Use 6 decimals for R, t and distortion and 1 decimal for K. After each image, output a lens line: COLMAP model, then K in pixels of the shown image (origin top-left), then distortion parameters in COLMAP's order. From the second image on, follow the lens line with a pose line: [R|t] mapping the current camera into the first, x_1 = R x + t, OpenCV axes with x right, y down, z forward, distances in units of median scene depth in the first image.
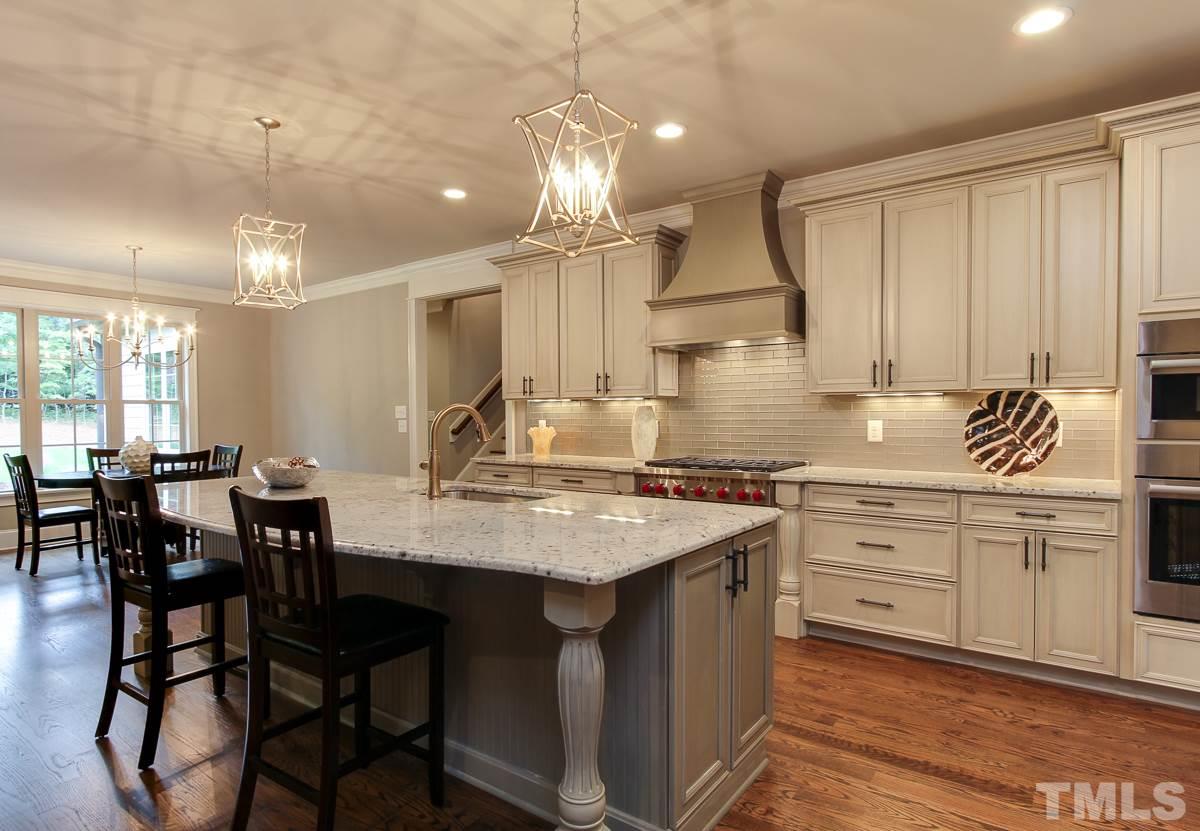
lens RADIAL K [[657.9, 0, 576.1], [0, 657.9, 417.7], [0, 0, 1]] dist [-0.004256, -0.001296]
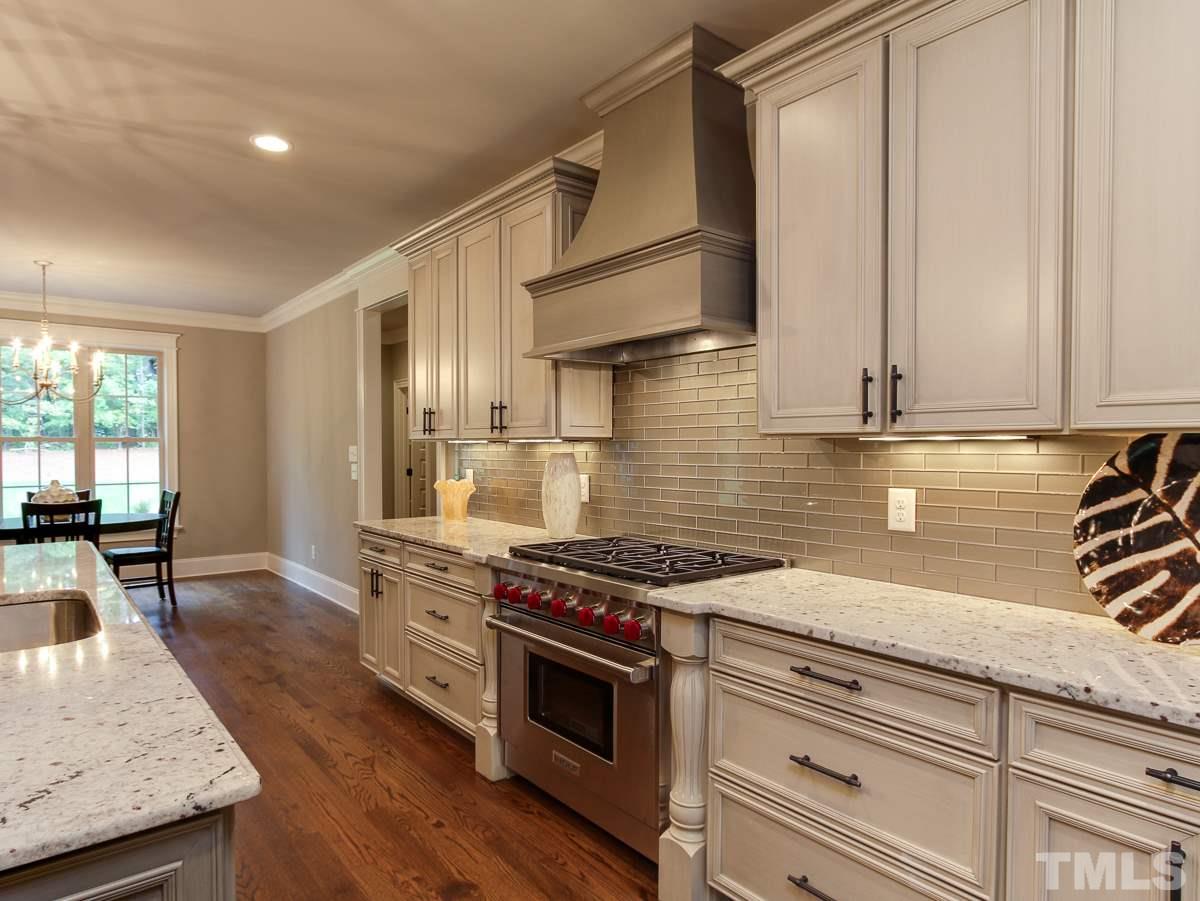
lens RADIAL K [[710.2, 0, 565.8], [0, 710.2, 455.5], [0, 0, 1]] dist [-0.003282, -0.001601]
pose [[0.964982, 0.008482, -0.262178, 0.381446], [-0.007404, 0.999960, 0.005098, -0.024468], [0.262211, -0.002979, 0.965006, 0.445009]]
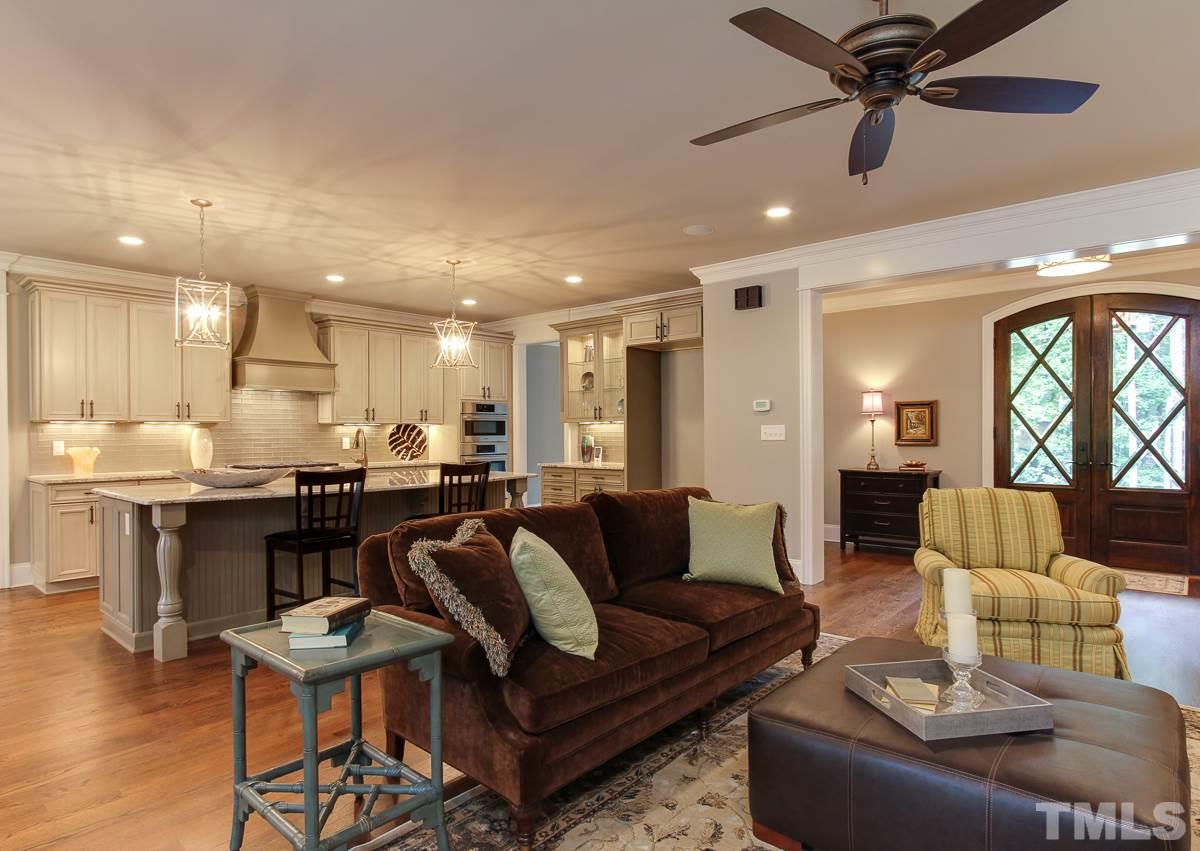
lens RADIAL K [[679.7, 0, 603.1], [0, 679.7, 438.2], [0, 0, 1]] dist [-0.004193, -0.001577]
pose [[0.071098, 0.001714, 0.997468, -1.604637], [0.016035, 0.999867, -0.002862, 0.024950], [-0.997340, 0.016198, 0.071061, 0.122120]]
